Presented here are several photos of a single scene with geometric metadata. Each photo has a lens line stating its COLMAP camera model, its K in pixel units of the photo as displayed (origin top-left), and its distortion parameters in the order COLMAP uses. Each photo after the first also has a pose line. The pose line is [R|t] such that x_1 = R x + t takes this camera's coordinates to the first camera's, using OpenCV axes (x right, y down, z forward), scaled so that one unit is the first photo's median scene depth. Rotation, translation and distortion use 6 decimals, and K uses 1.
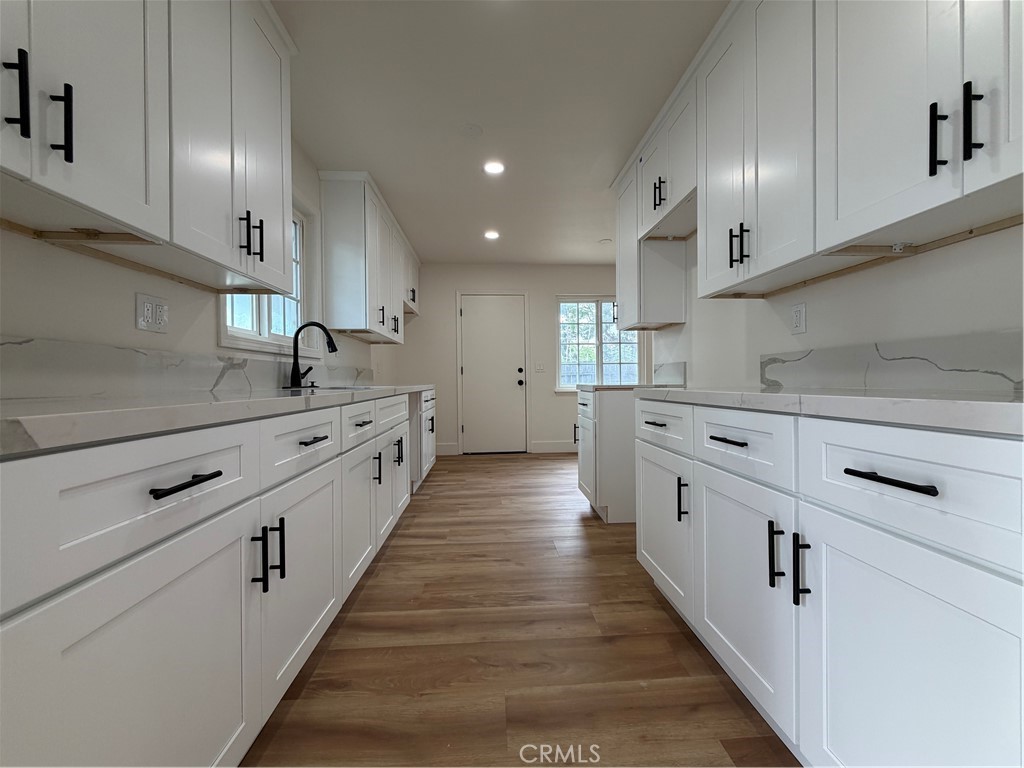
lens RADIAL K [[408.8, 0, 515.5], [0, 408.8, 384.4], [0, 0, 1]] dist [-0.001861, -0.000215]
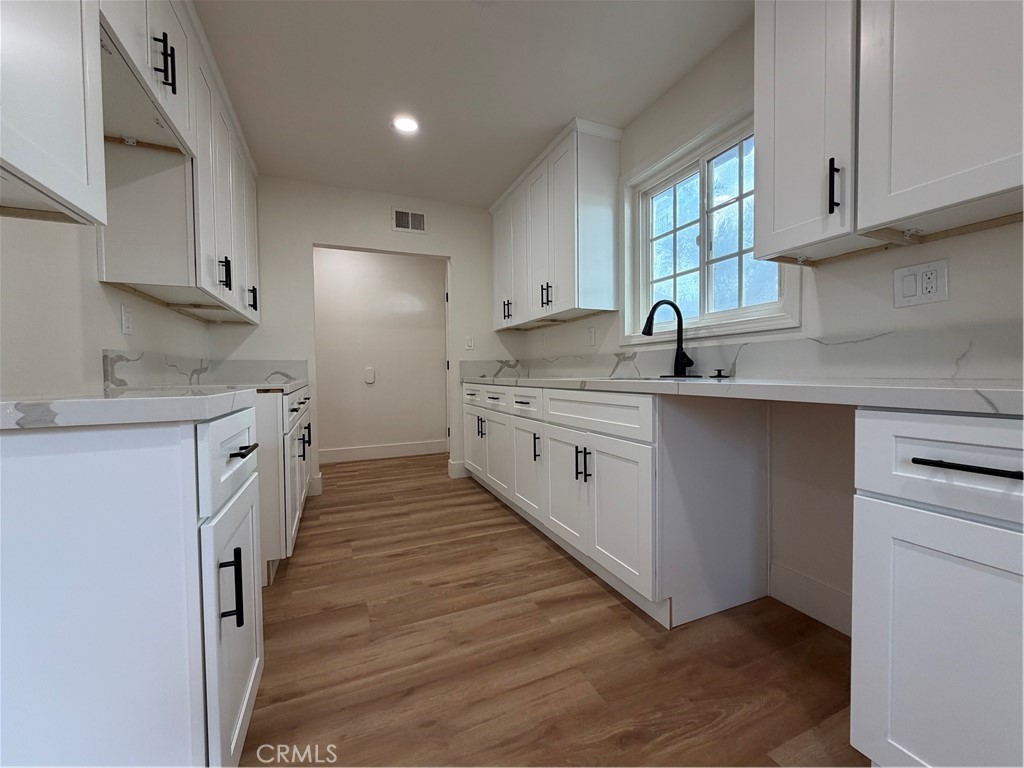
lens RADIAL K [[408.8, 0, 515.5], [0, 408.8, 384.4], [0, 0, 1]] dist [-0.001861, -0.000215]
pose [[-0.941875, 0.029268, -0.334686, 0.100036], [0.017019, 0.999076, 0.039471, -0.019309], [0.335532, 0.031481, -0.941503, 2.046689]]
